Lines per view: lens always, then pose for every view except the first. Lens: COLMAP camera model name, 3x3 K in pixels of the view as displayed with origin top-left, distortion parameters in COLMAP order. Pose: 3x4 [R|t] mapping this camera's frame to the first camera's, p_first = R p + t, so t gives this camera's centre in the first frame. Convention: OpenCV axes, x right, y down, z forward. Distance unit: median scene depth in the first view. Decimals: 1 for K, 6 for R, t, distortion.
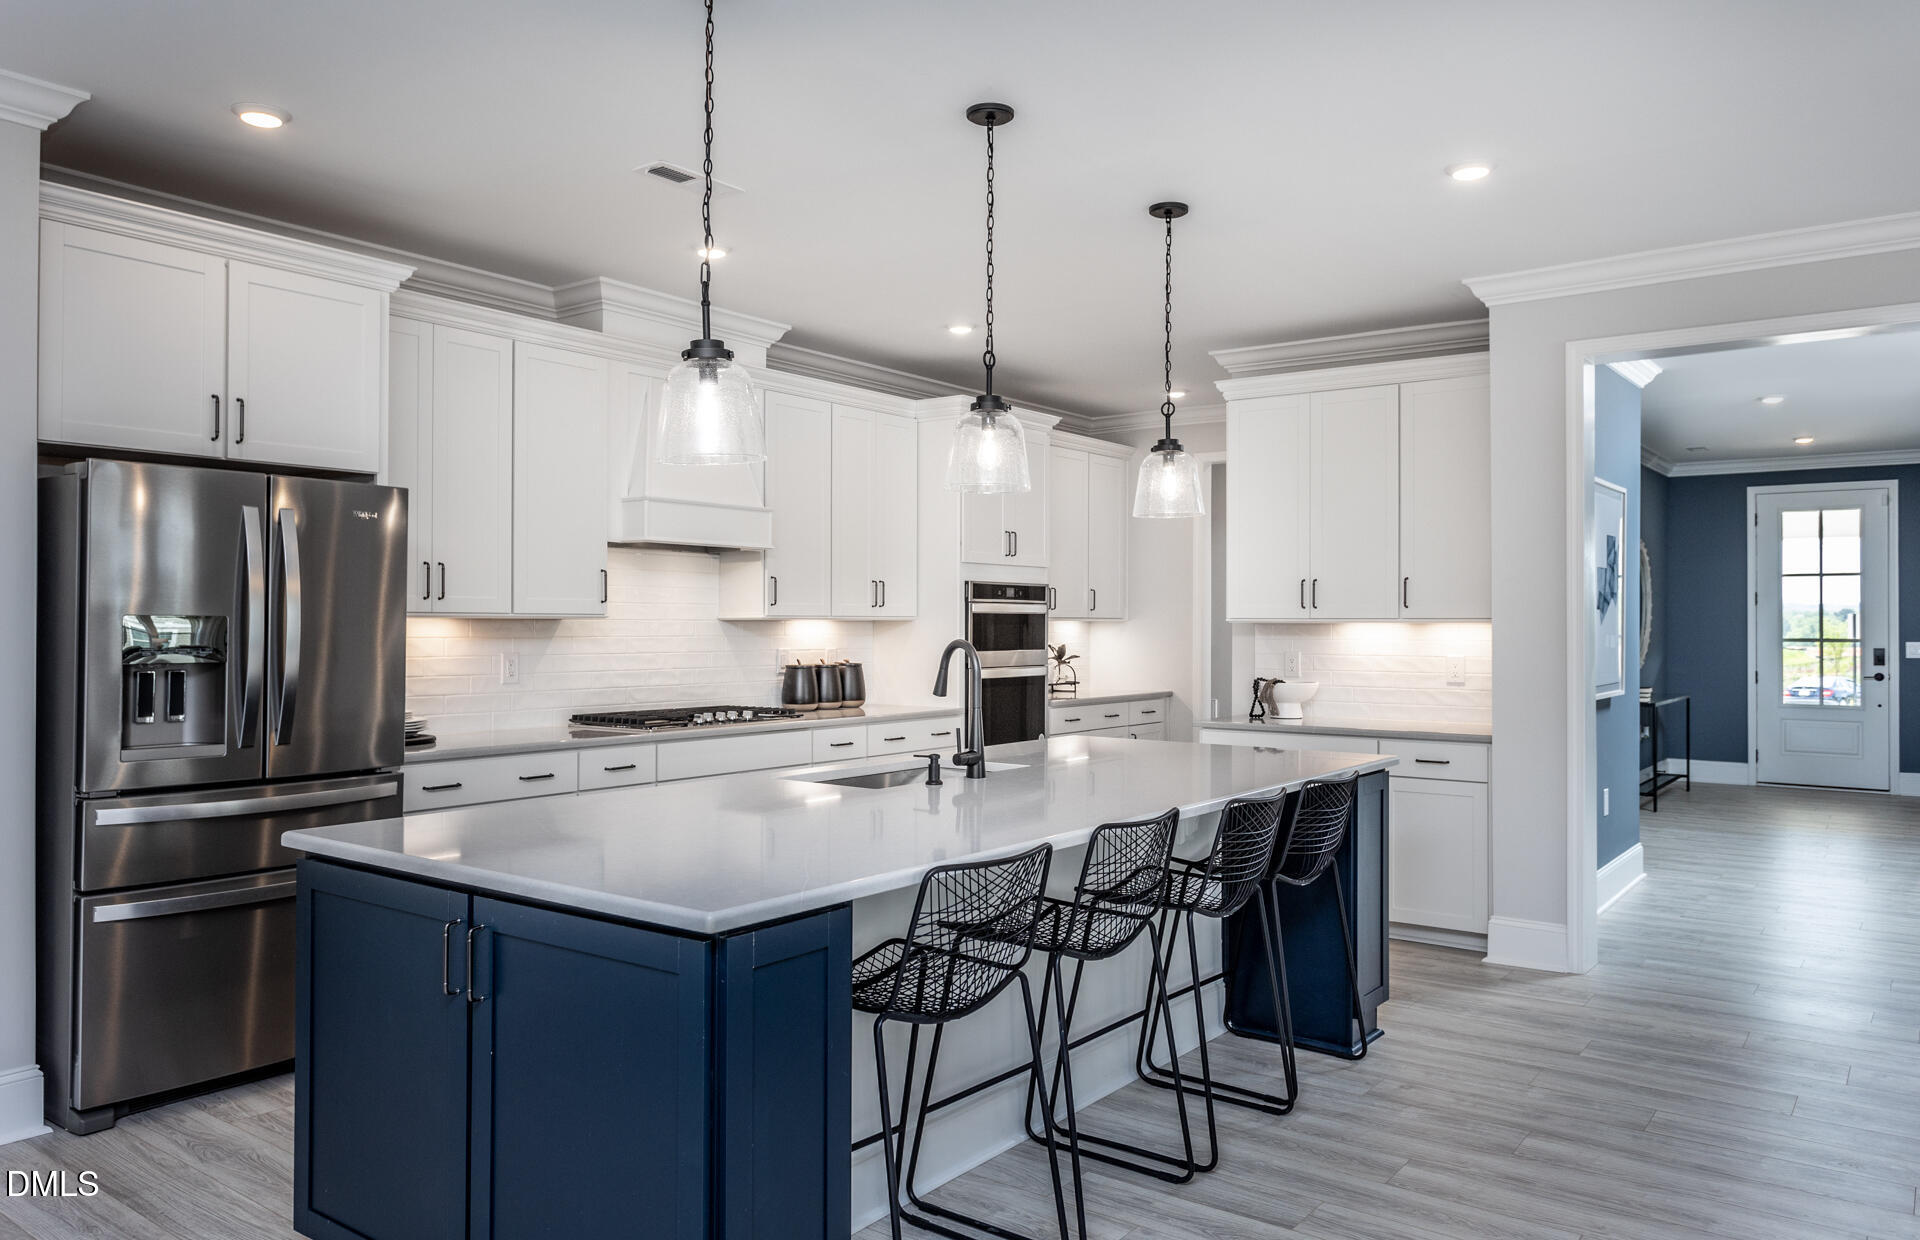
lens RADIAL K [[1350.9, 0, 951.5], [0, 1350.9, 627.2], [0, 0, 1]] dist [0.013557, 0.002018]
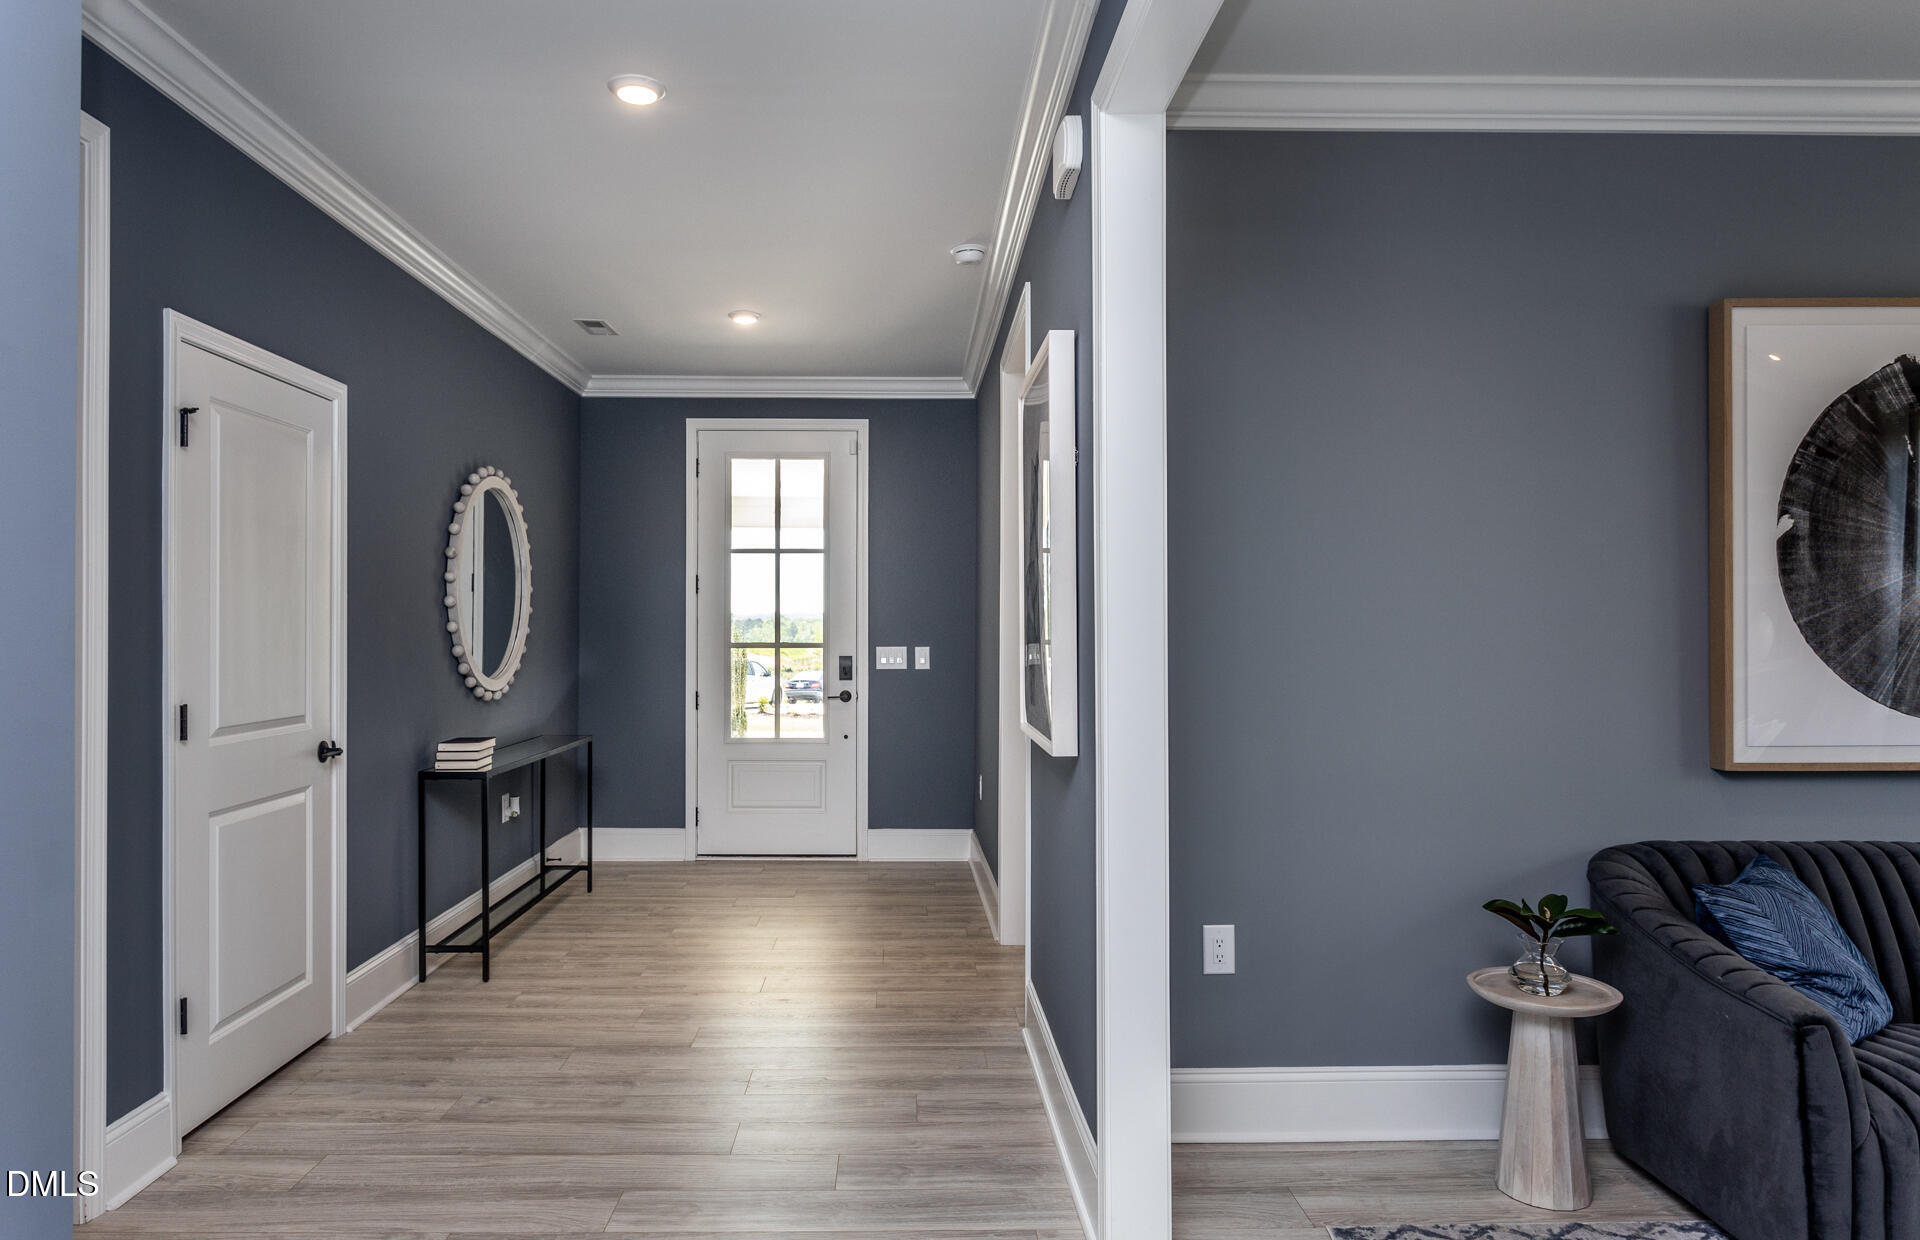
lens RADIAL K [[1213.9, 0, 915.3], [0, 1213.9, 615.6], [0, 0, 1]] dist [0.036968, 0.001445]
pose [[0.783634, 0.018505, 0.620947, 0.314828], [-0.002027, 0.999627, -0.027232, 0.011645], [-0.621219, 0.020082, 0.783379, 0.477780]]
